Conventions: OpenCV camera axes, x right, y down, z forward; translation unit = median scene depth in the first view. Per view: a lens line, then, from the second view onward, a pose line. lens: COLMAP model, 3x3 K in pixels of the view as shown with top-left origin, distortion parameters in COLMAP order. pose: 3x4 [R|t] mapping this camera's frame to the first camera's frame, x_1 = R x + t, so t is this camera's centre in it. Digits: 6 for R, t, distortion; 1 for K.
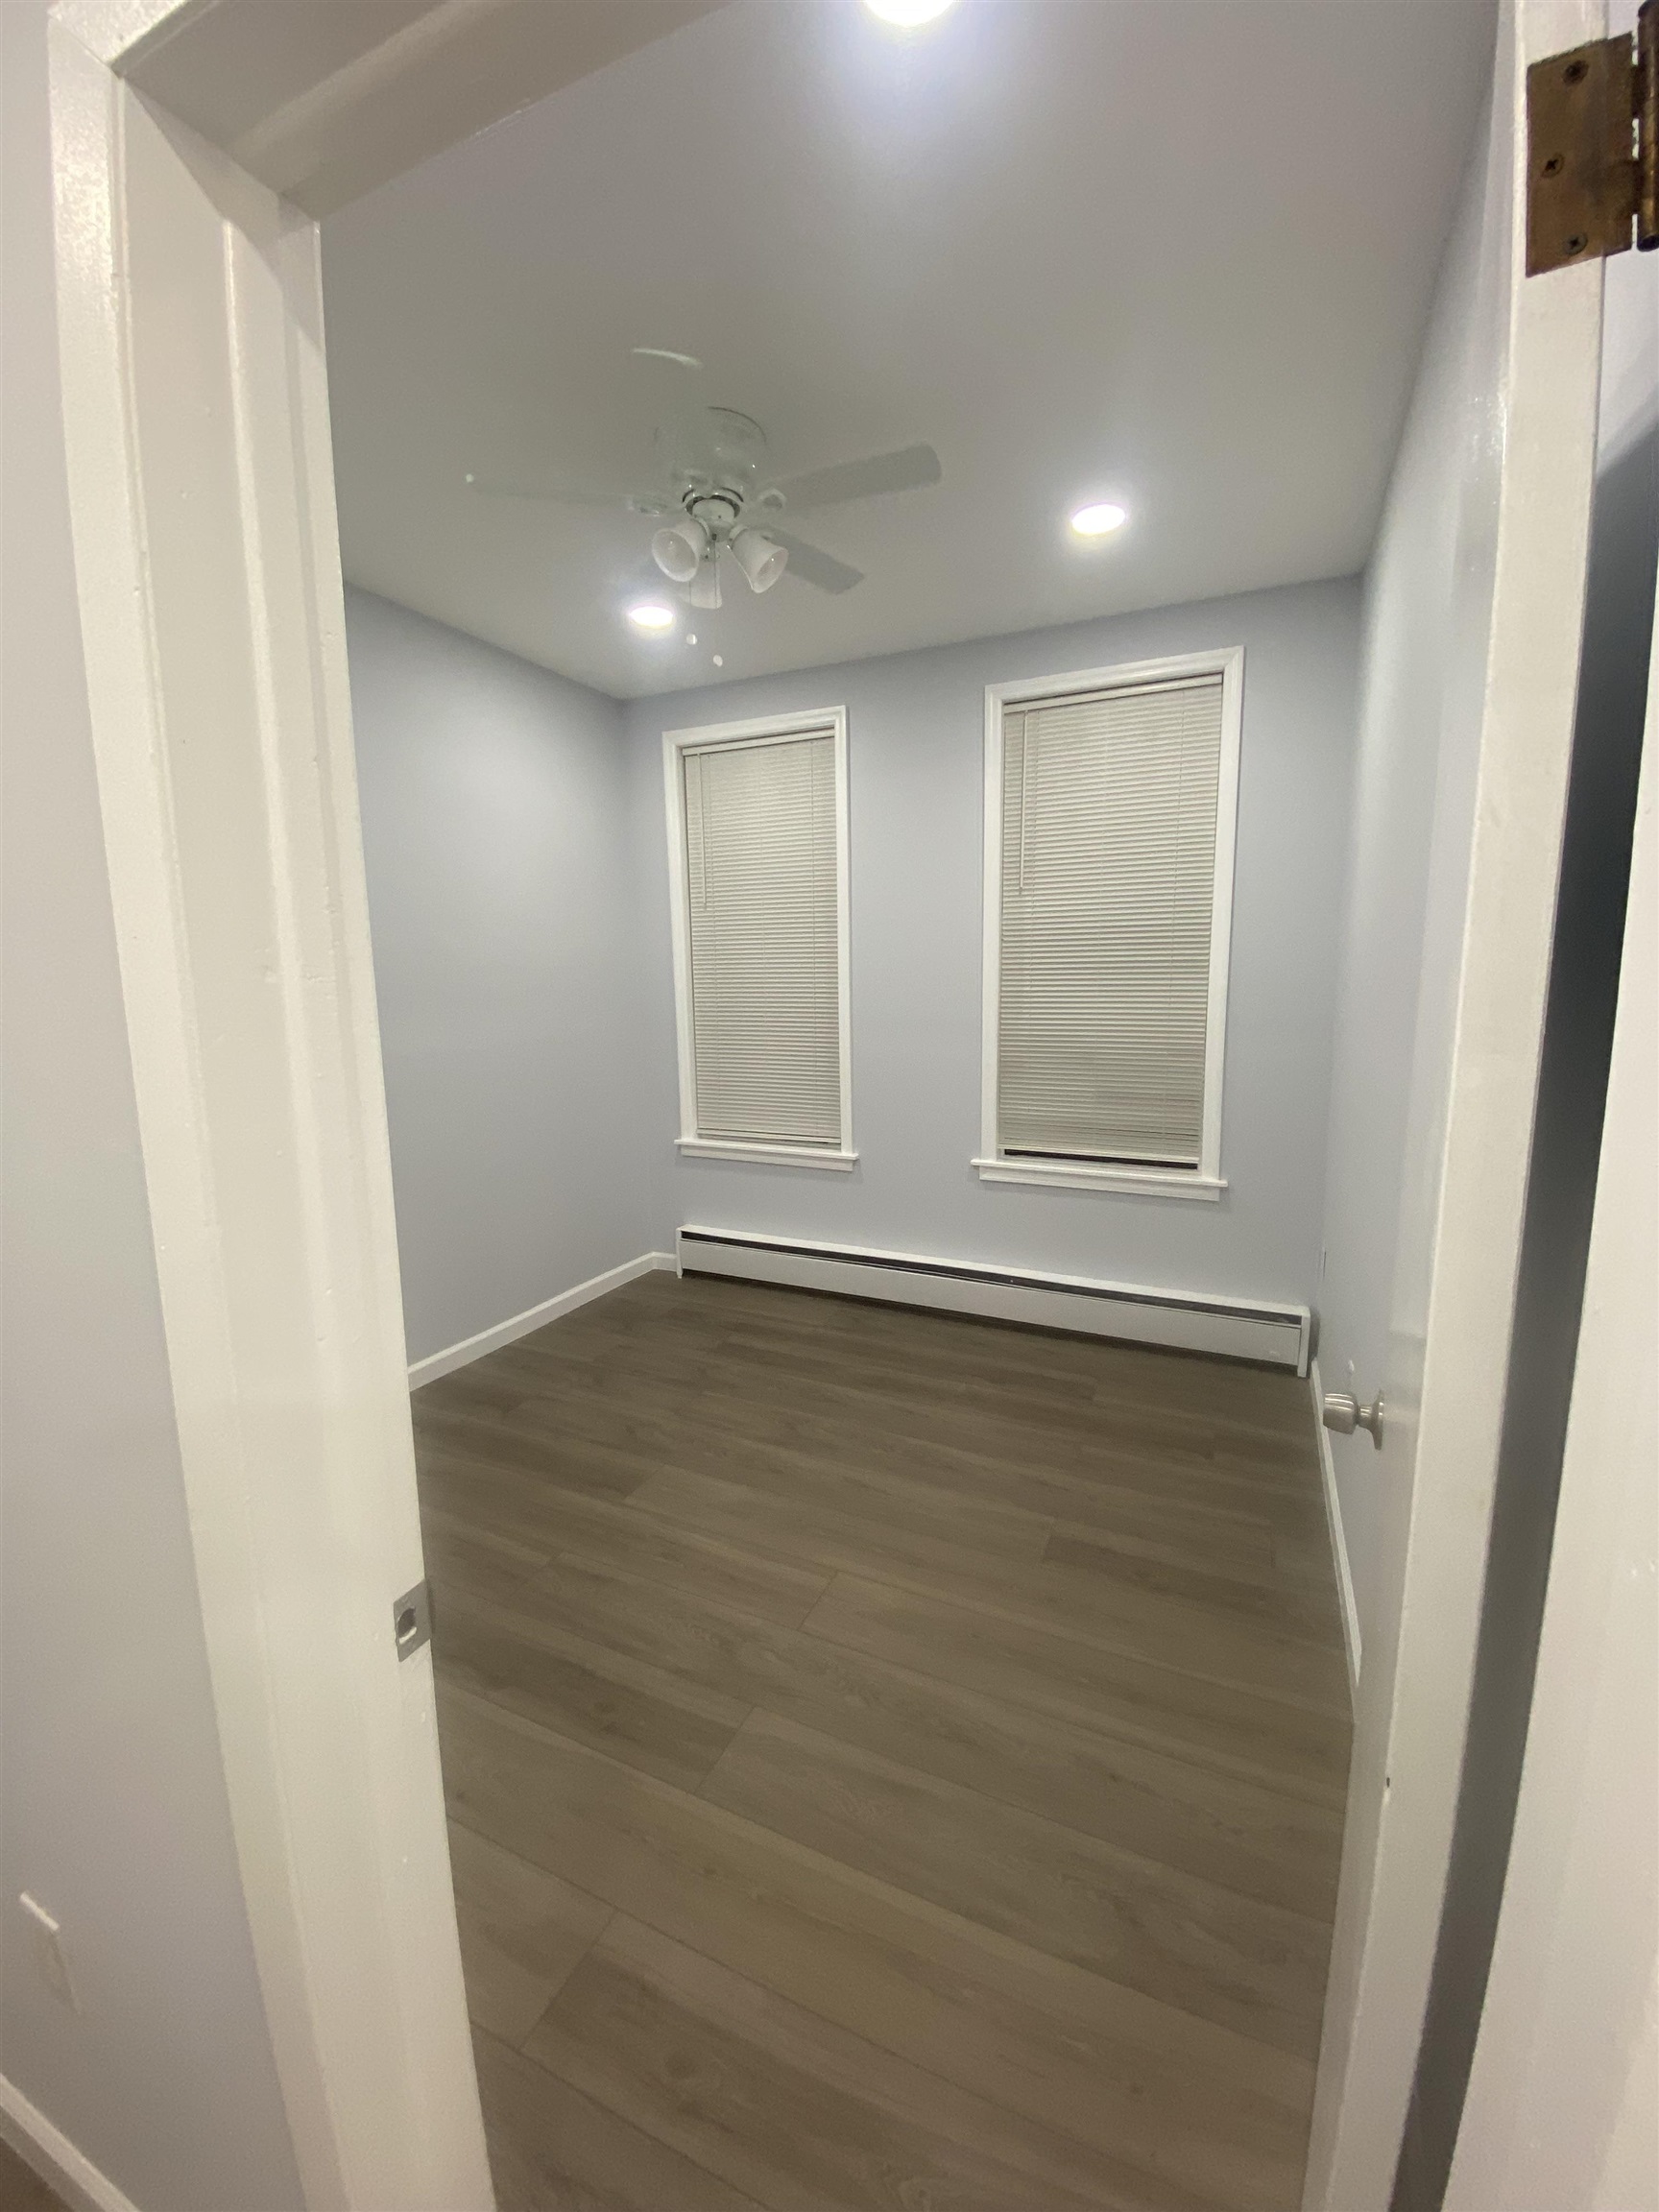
lens RADIAL K [[895.0, 0, 868.2], [0, 895.0, 1109.2], [0, 0, 1]] dist [0.004030, -0.000499]
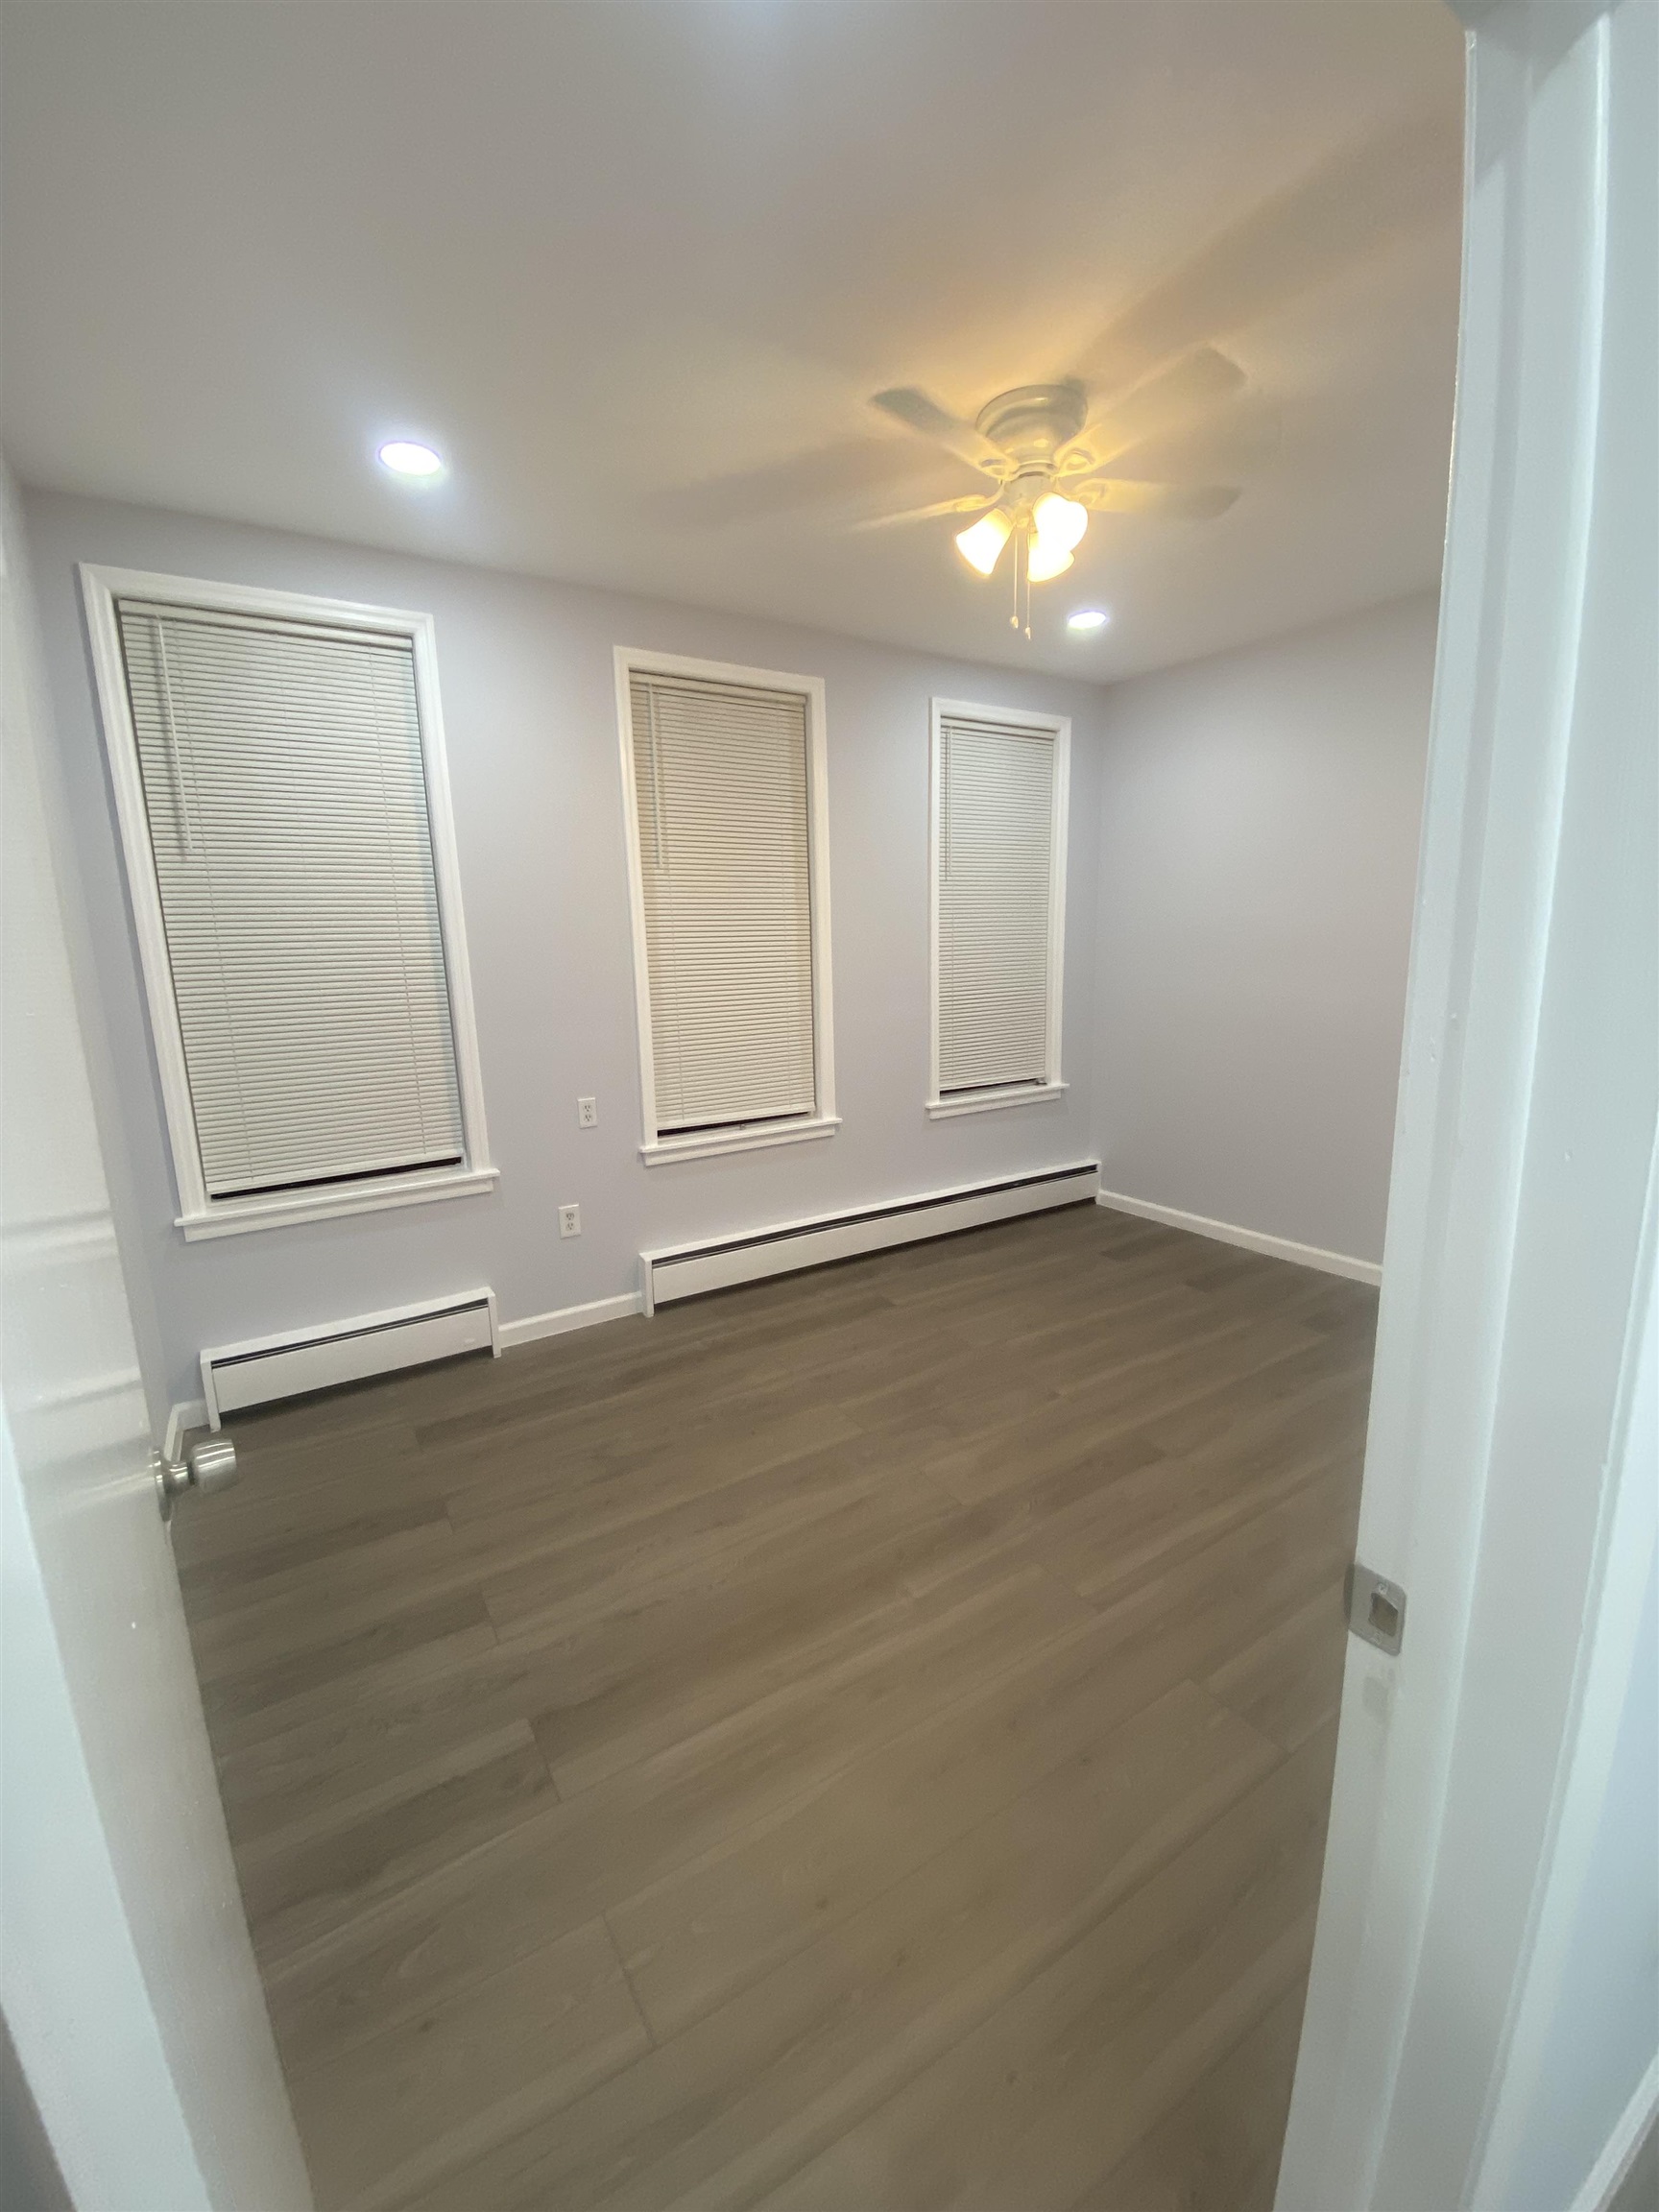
lens RADIAL K [[954.8, 0, 848.0], [0, 954.8, 1102.9], [0, 0, 1]] dist [-0.005231, -0.000443]
pose [[0.518173, -0.144924, 0.842908, -1.520092], [0.148994, 0.985765, 0.077892, -0.085039], [-0.842198, 0.085226, 0.532390, 0.670468]]
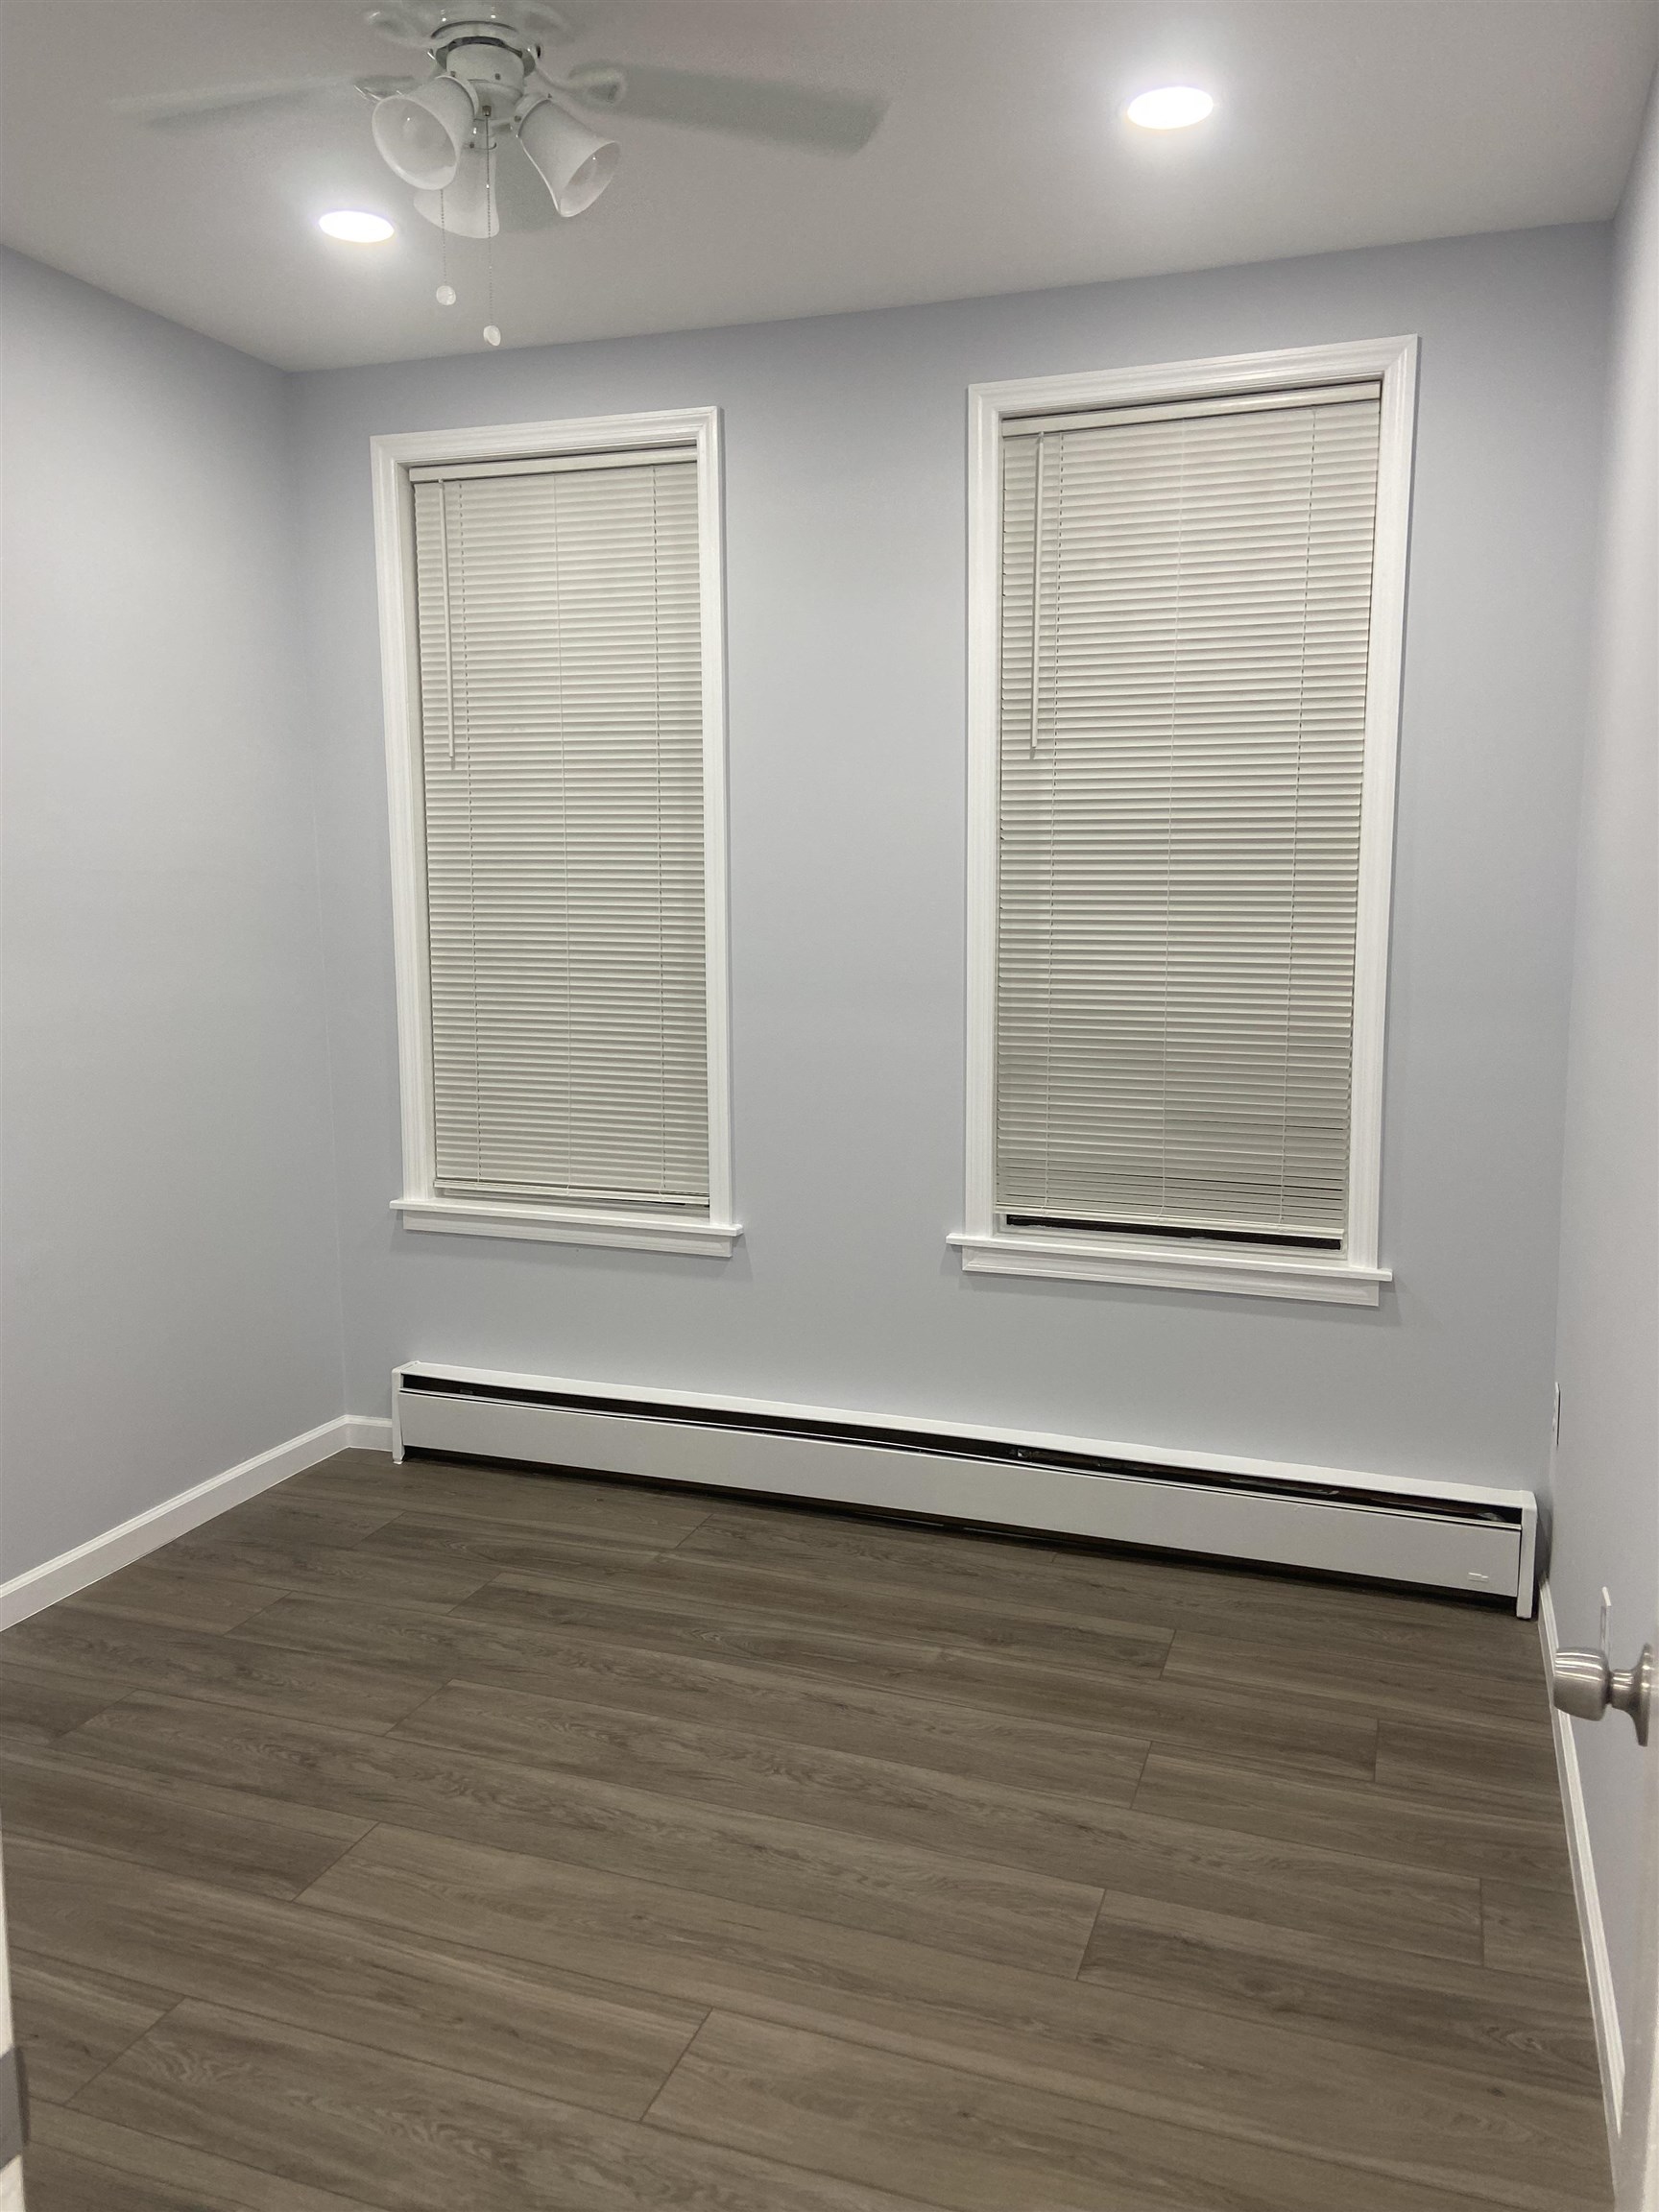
lens RADIAL K [[1629.1, 0, 935.3], [0, 1629.1, 1094.1], [0, 0, 1]] dist [0.064474, -0.077877]
pose [[0.994038, 0.003136, 0.108989, -0.002859], [-0.000028, 0.999594, -0.028502, -0.002869], [-0.109034, 0.028329, 0.993634, -0.006950]]
